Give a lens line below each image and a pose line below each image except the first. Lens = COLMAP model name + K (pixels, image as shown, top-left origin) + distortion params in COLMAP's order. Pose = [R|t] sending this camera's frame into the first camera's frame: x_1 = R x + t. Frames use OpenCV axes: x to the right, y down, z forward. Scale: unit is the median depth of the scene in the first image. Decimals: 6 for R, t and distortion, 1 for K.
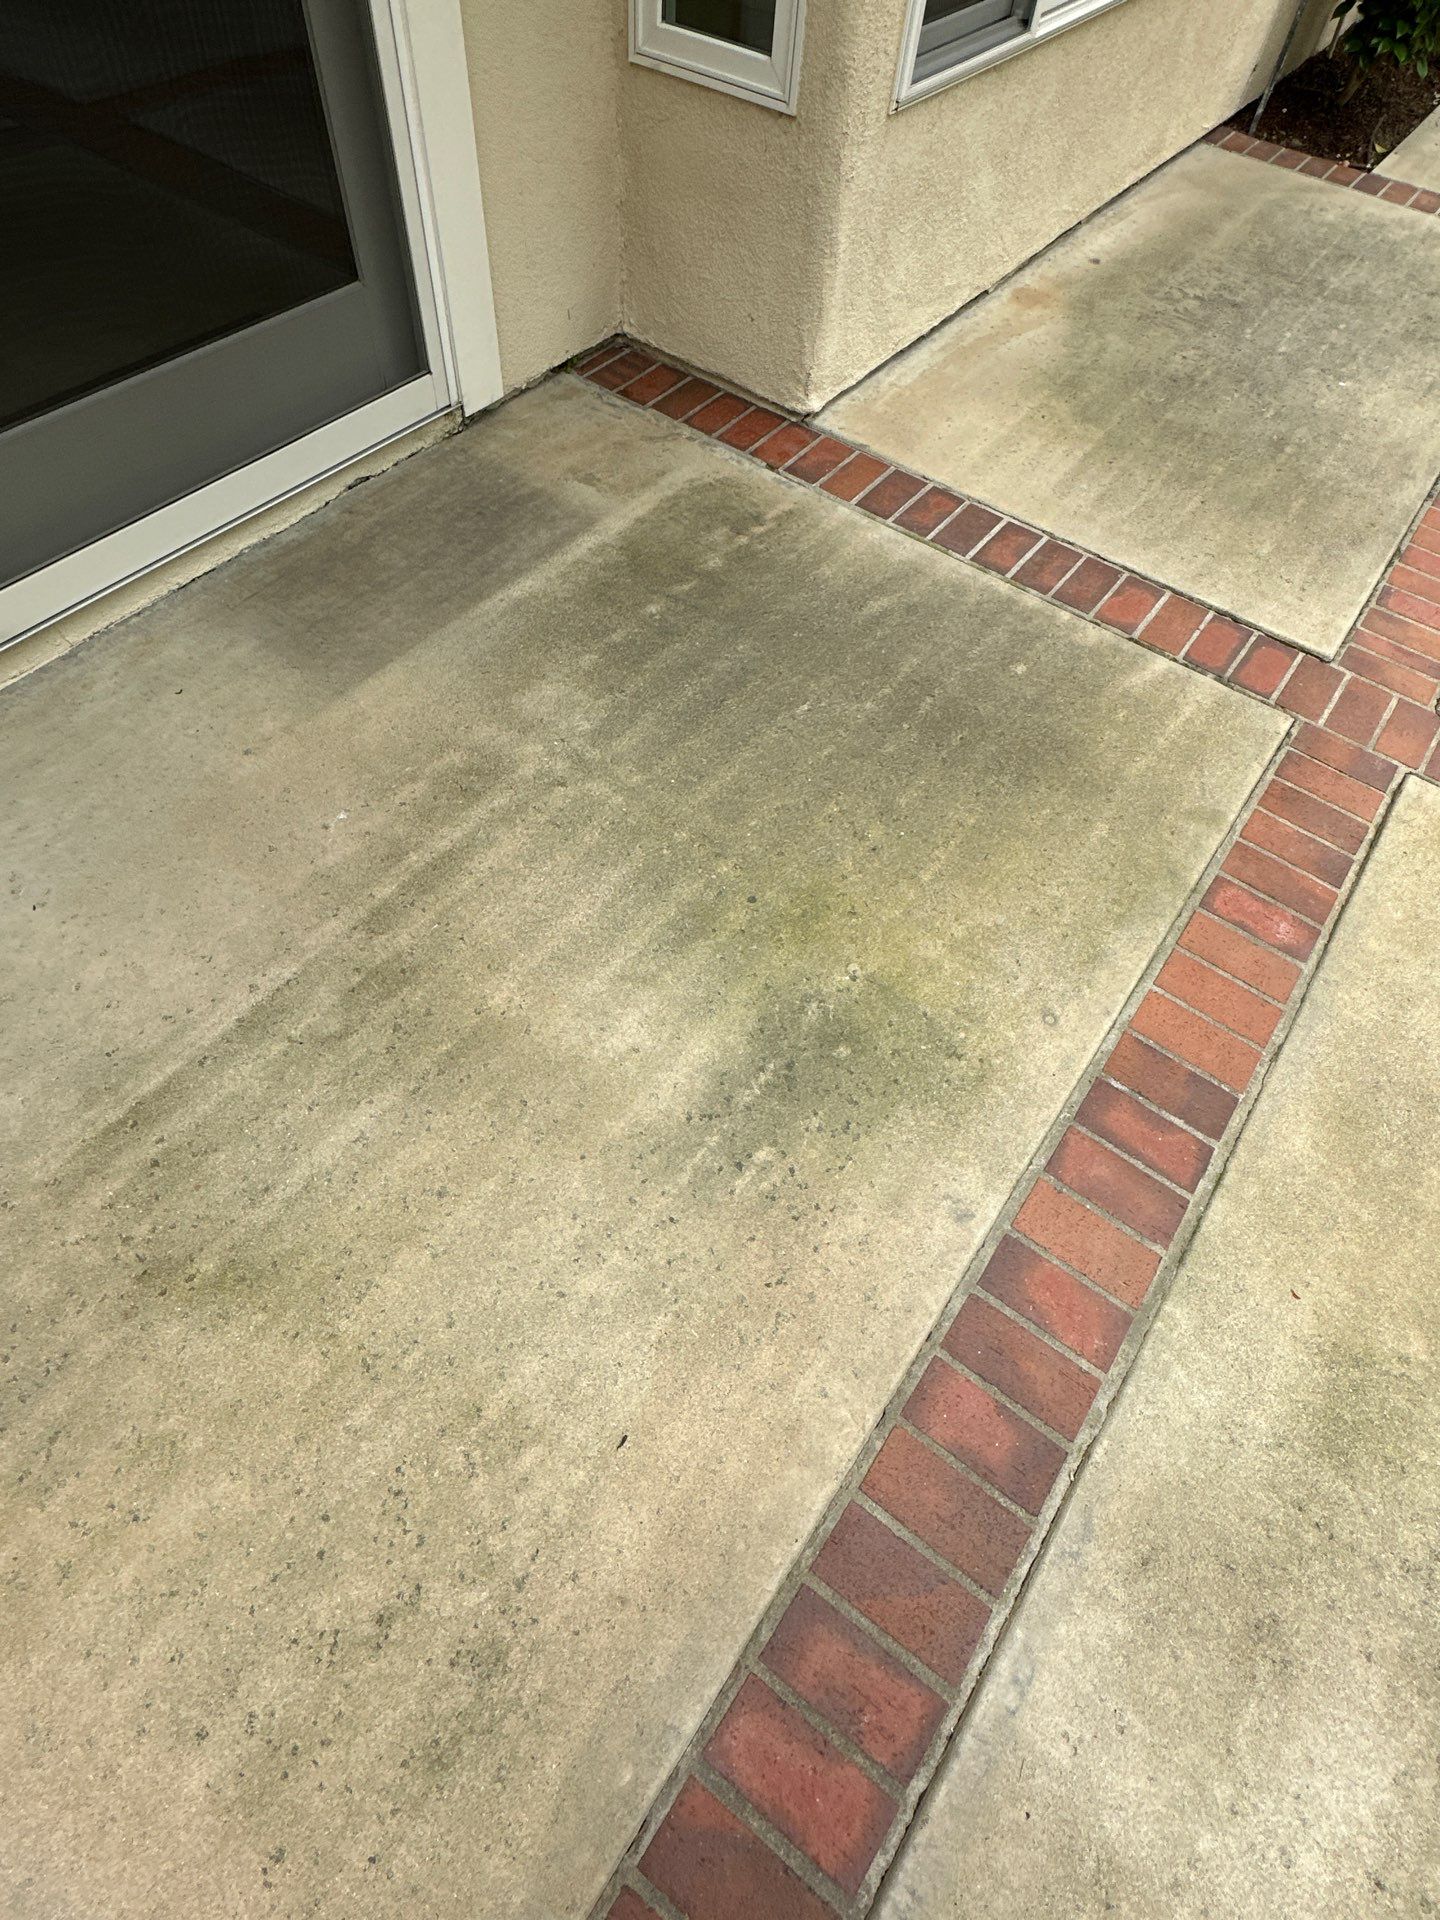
lens RADIAL K [[1031.1, 0, 720.0], [0, 1031.1, 960.0], [0, 0, 1]] dist [-0.004438, 0.000800]
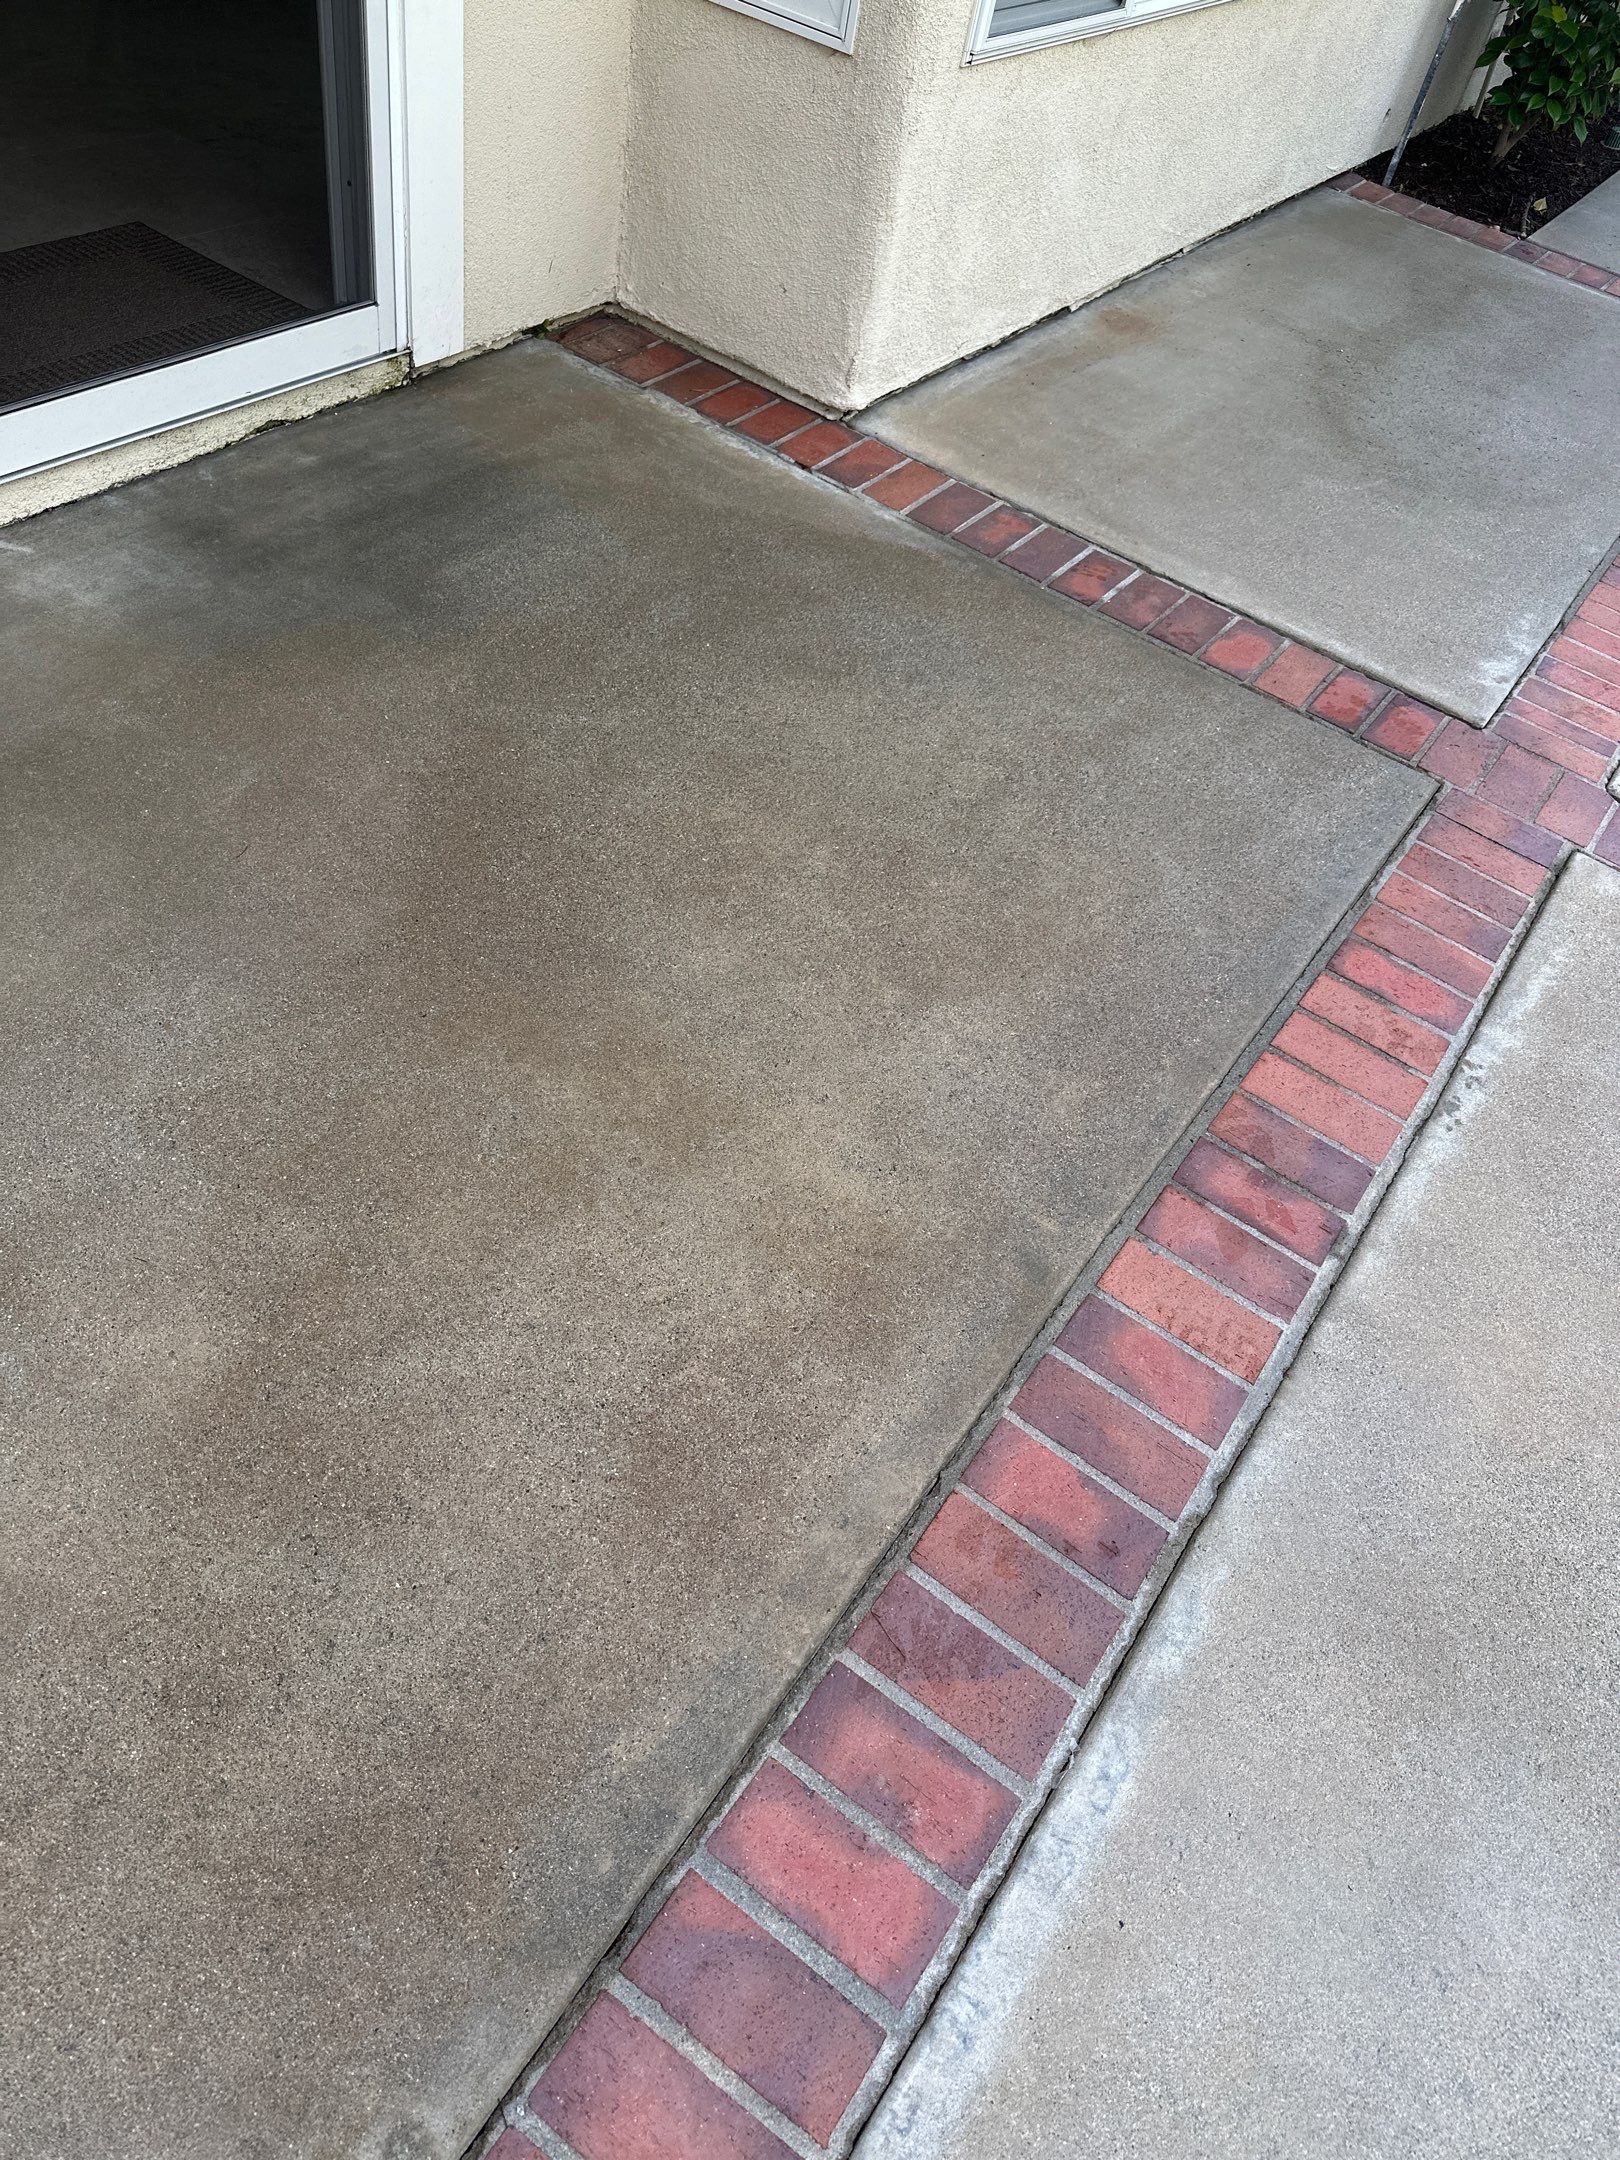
lens RADIAL K [[1522.8, 0, 799.3], [0, 1522.8, 1082.2], [0, 0, 1]] dist [0.046358, -0.060884]
pose [[0.994837, 0.049035, 0.088849, -0.035505], [-0.035640, 0.988565, -0.146524, 0.173233], [-0.095018, 0.142601, 0.985209, -0.097293]]
